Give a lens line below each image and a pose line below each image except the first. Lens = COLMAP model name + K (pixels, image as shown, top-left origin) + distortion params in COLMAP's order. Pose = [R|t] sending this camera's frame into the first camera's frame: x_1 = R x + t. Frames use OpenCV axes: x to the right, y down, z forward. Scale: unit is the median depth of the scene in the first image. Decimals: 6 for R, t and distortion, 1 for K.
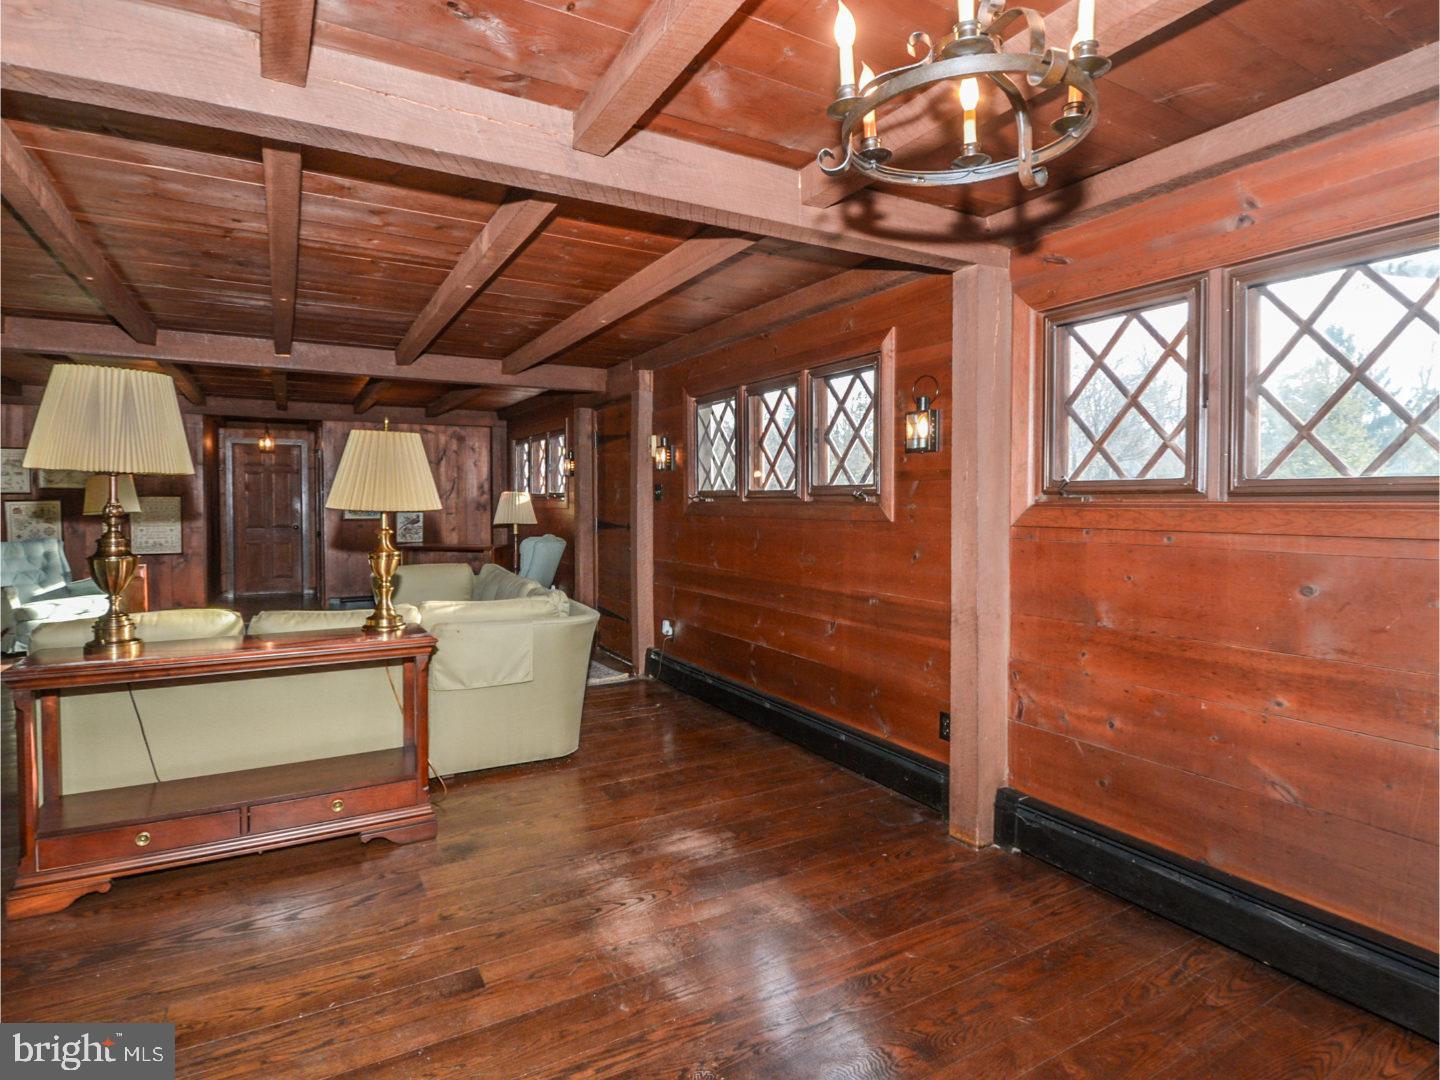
lens RADIAL K [[828.3, 0, 714.9], [0, 828.3, 482.1], [0, 0, 1]] dist [0.004398, -0.000892]
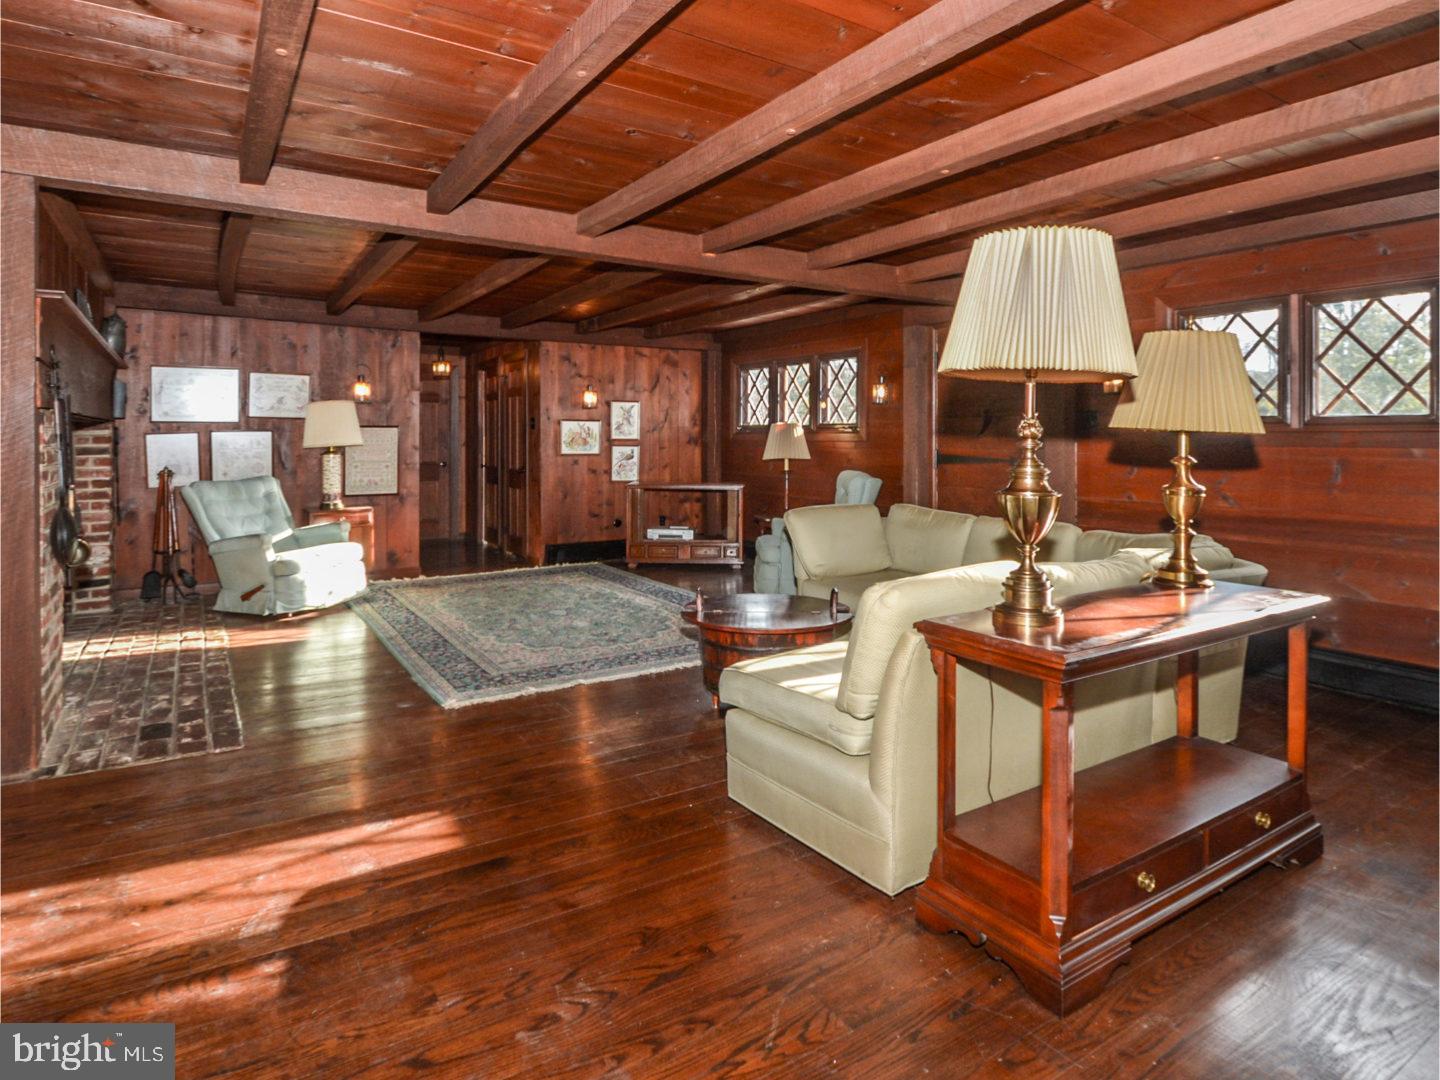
lens RADIAL K [[828.3, 0, 714.9], [0, 828.3, 482.1], [0, 0, 1]] dist [0.004398, -0.000892]
pose [[0.996426, -0.002662, 0.084426, -0.393737], [-0.003327, 0.997491, 0.070713, 0.013001], [-0.084402, -0.070741, 0.993917, 0.130702]]
